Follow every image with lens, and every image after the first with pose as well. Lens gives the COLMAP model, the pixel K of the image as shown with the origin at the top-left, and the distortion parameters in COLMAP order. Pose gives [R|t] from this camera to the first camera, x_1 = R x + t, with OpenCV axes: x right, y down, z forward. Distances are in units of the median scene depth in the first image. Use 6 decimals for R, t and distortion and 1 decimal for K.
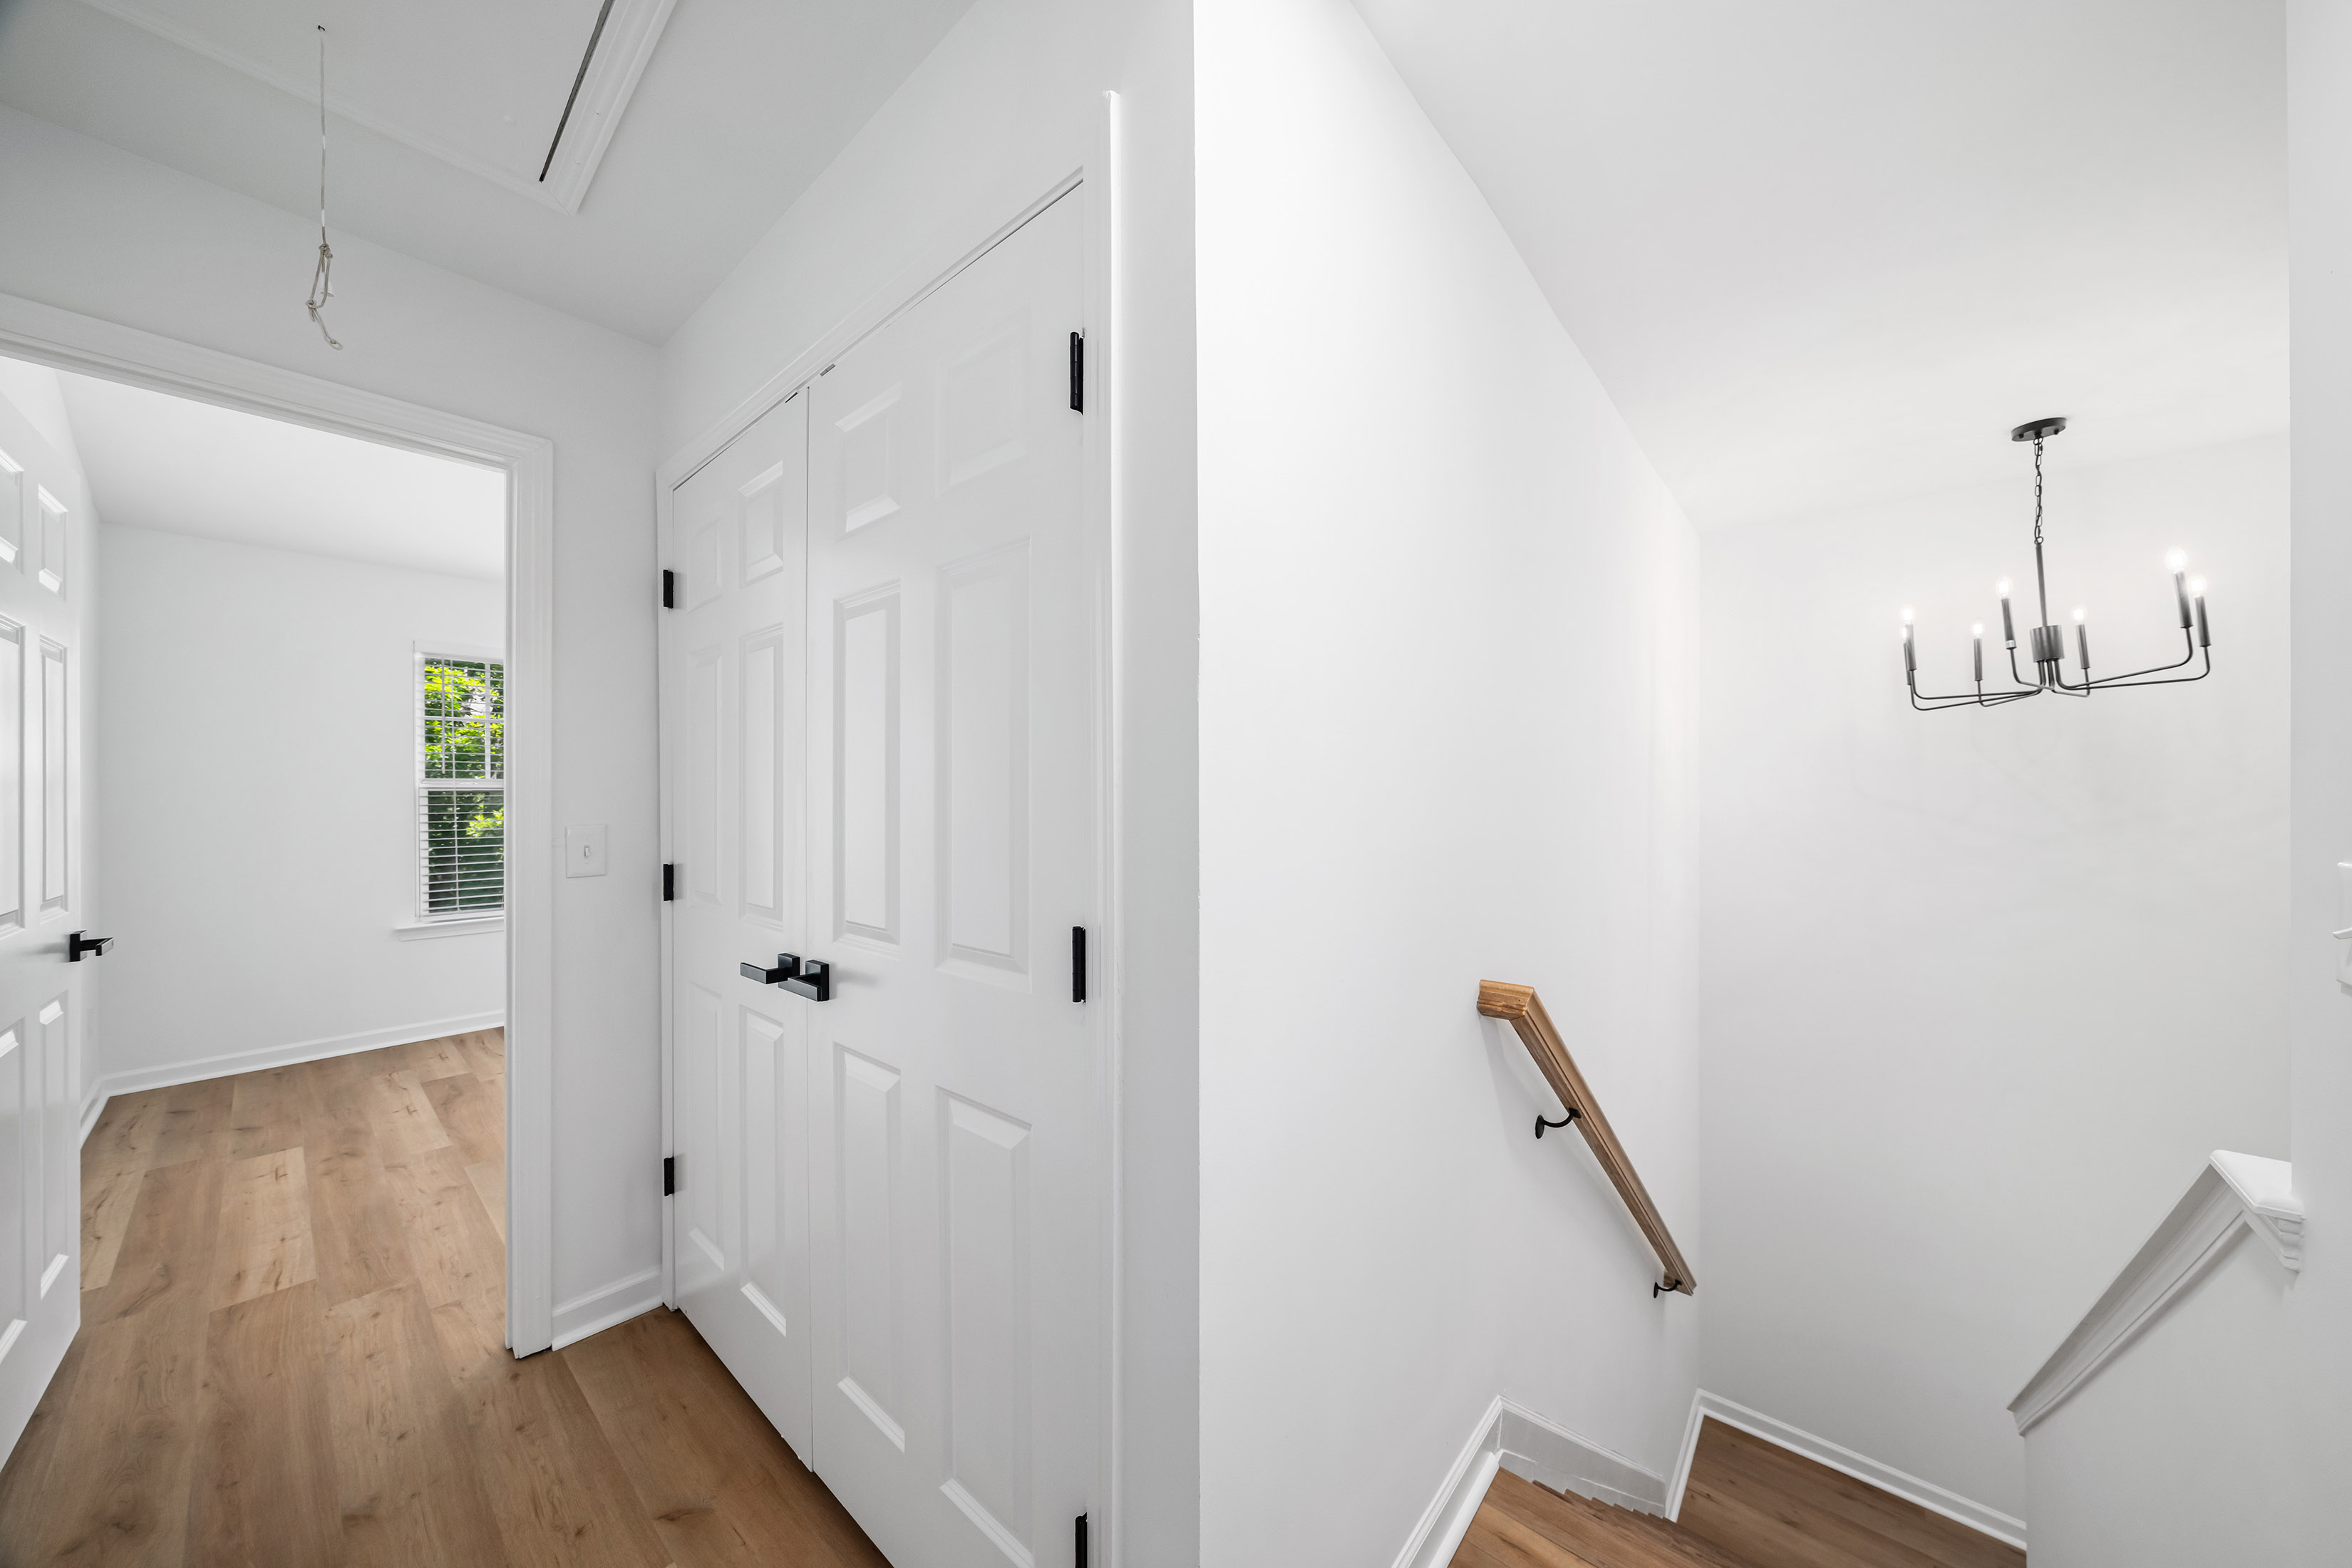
lens RADIAL K [[801.2, 0, 1185.6], [0, 801.2, 786.7], [0, 0, 1]] dist [-0.002036, 0.000151]
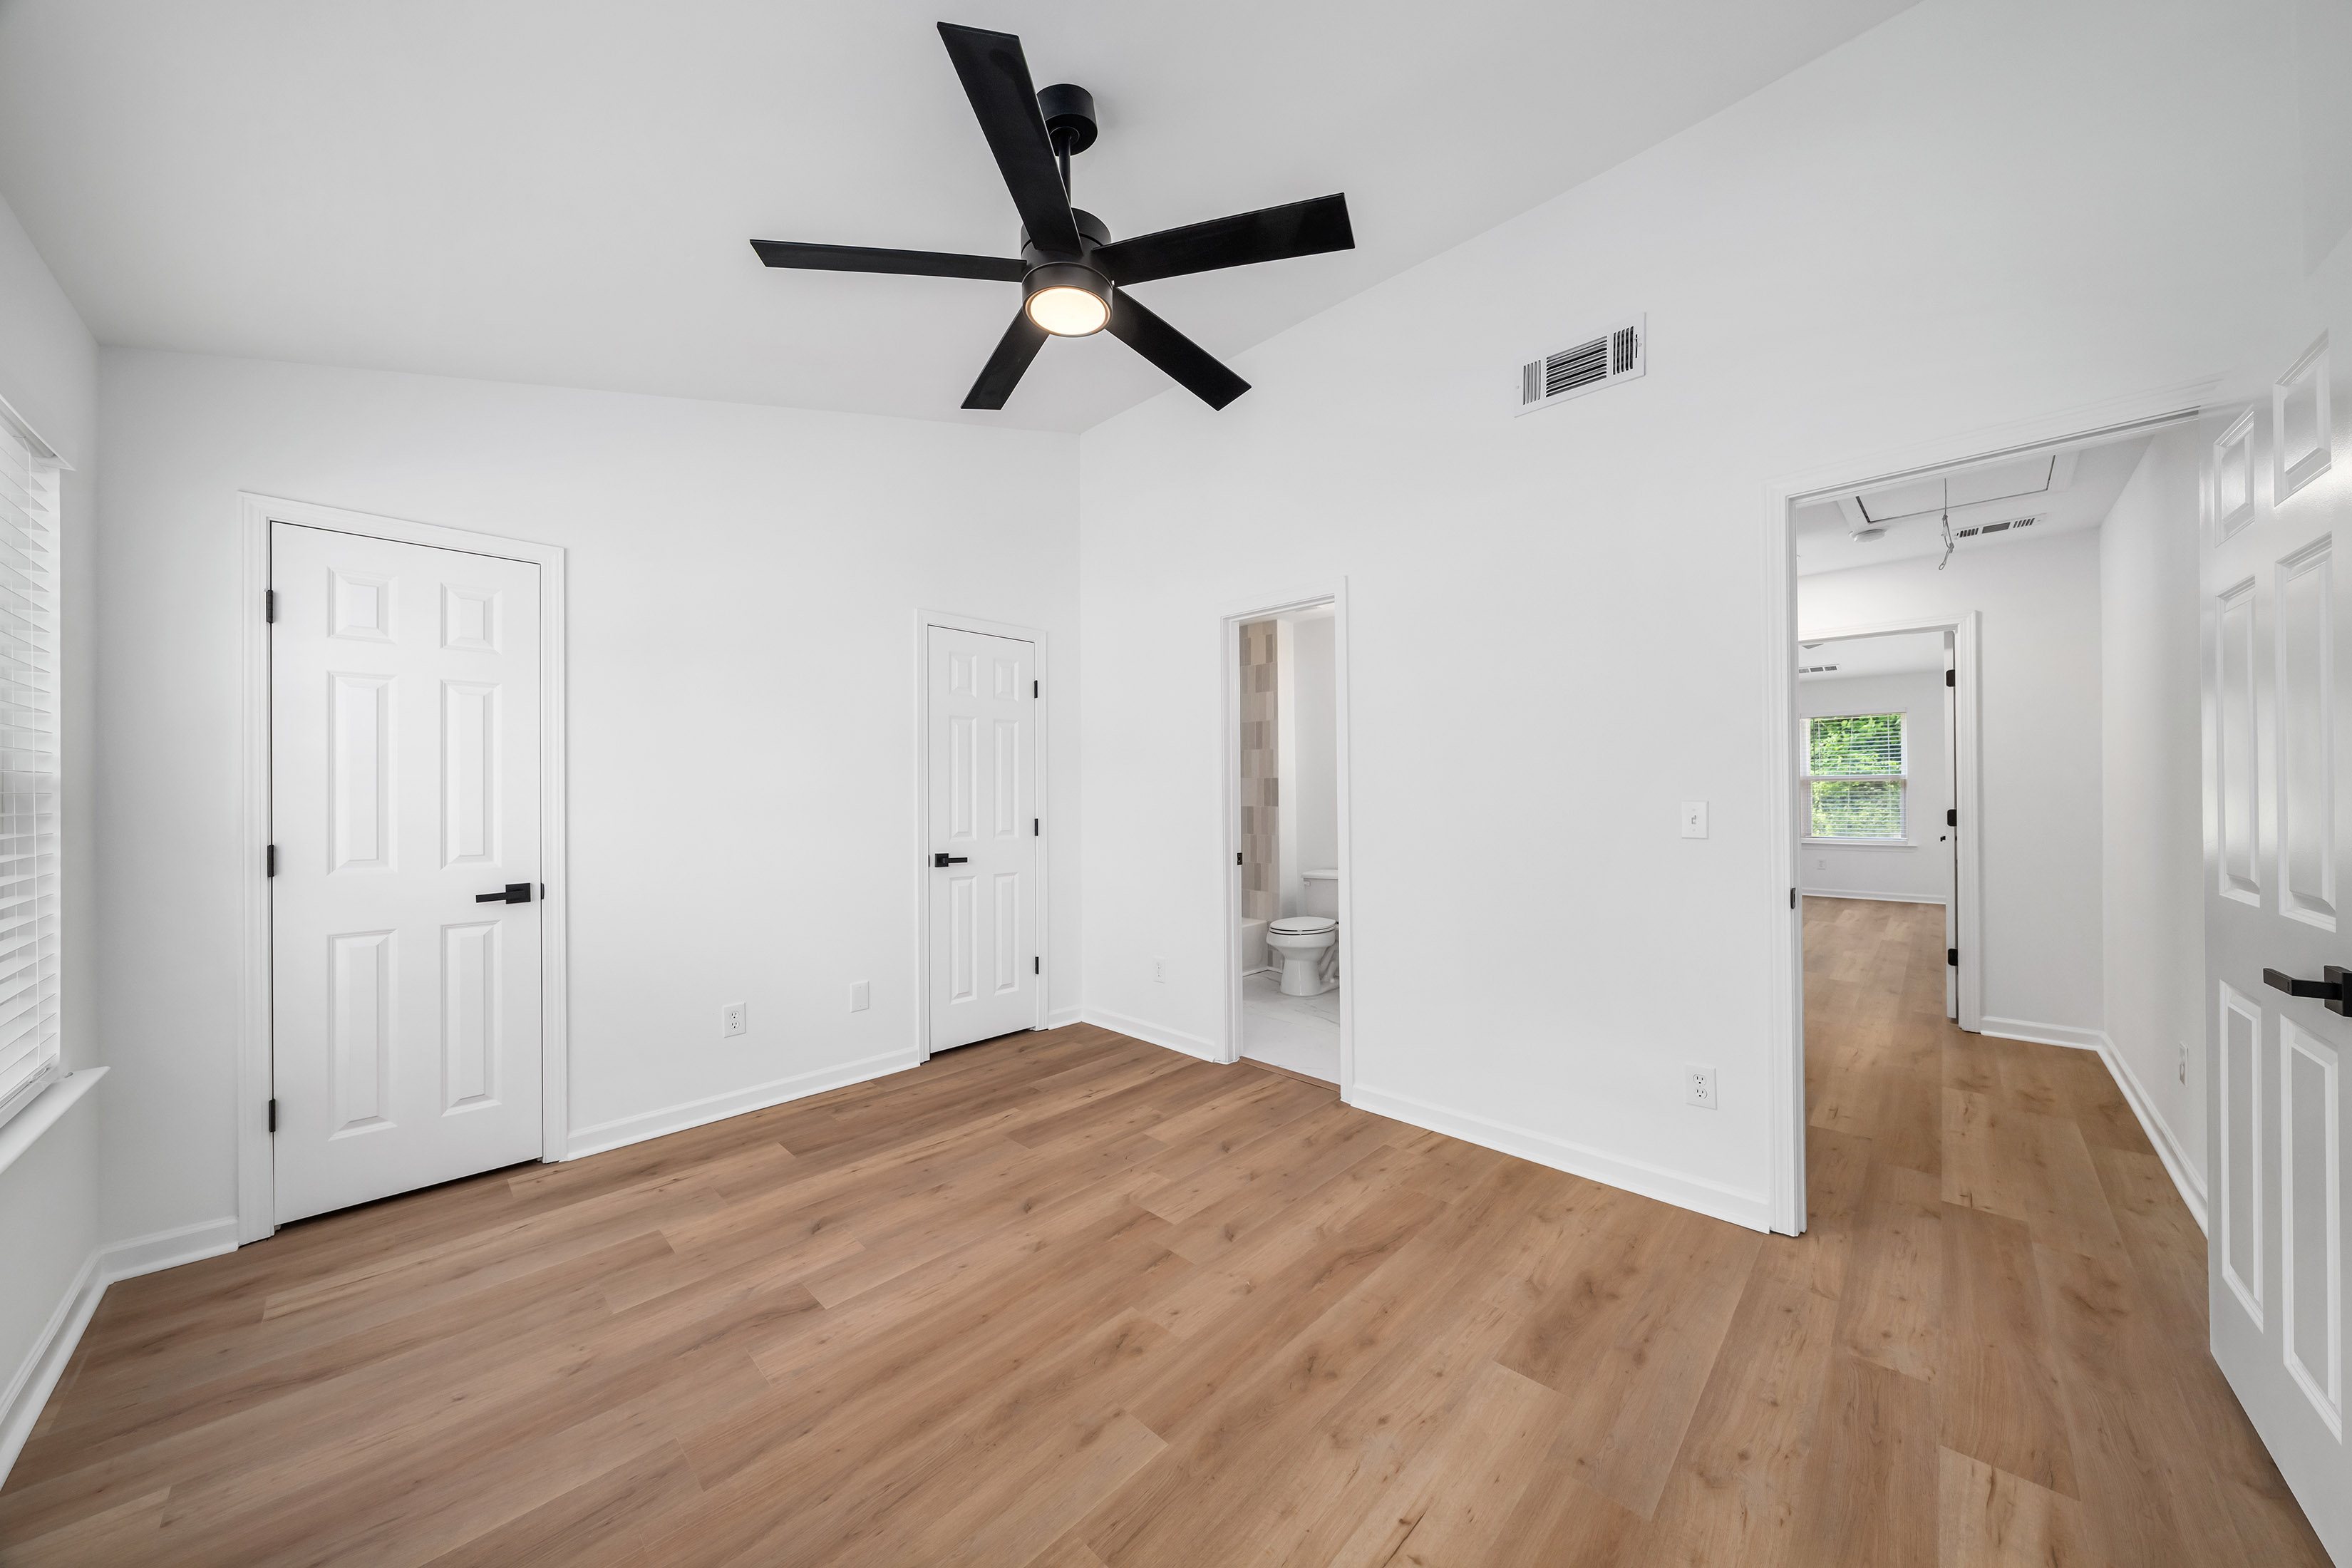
lens RADIAL K [[801.2, 0, 1185.6], [0, 801.2, 786.7], [0, 0, 1]] dist [-0.002036, 0.000151]
pose [[0.042619, 0.012078, 0.999018, -1.181071], [0.004301, 0.999915, -0.012273, 0.020073], [-0.999082, 0.004820, 0.042564, 1.054585]]
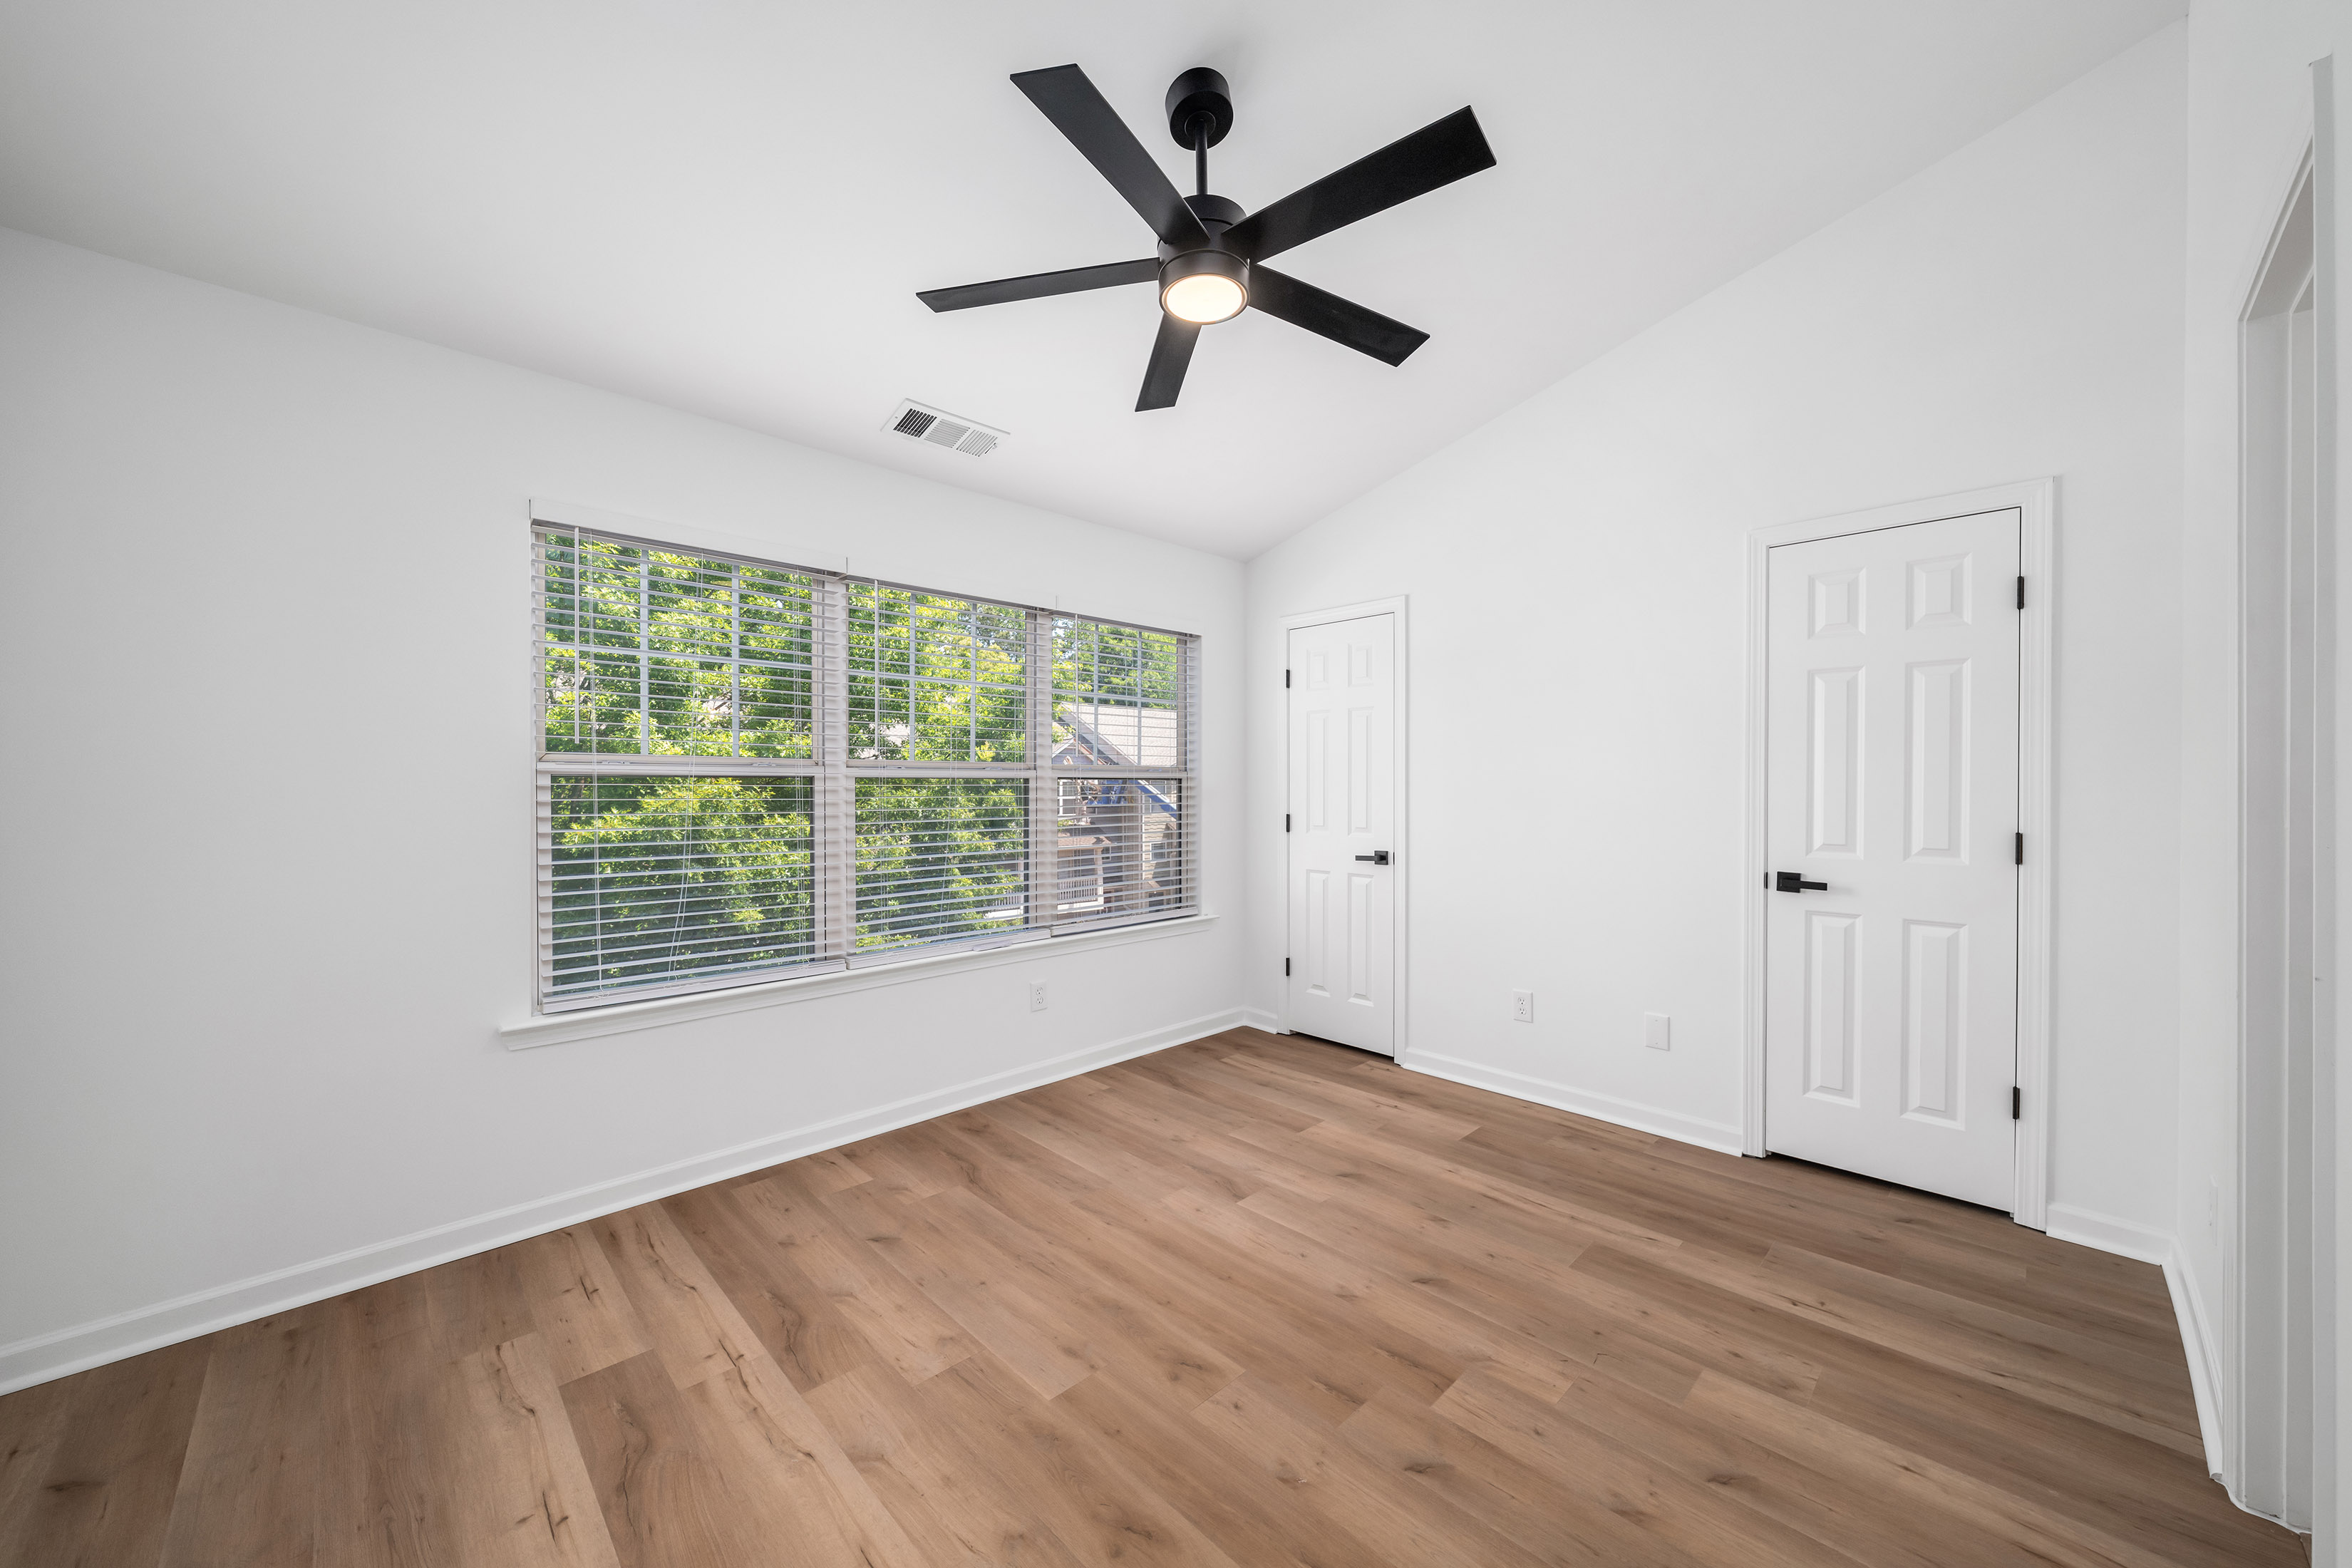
lens RADIAL K [[853.0, 0, 1176.0], [0, 853.0, 784.0], [0, 0, 1]] dist [-0.002443, -0.000233]
pose [[0.996649, 0.001524, -0.081780, -0.595295], [-0.001569, 0.999999, -0.000490, 0.013882], [0.081779, 0.000617, 0.996650, 0.568561]]
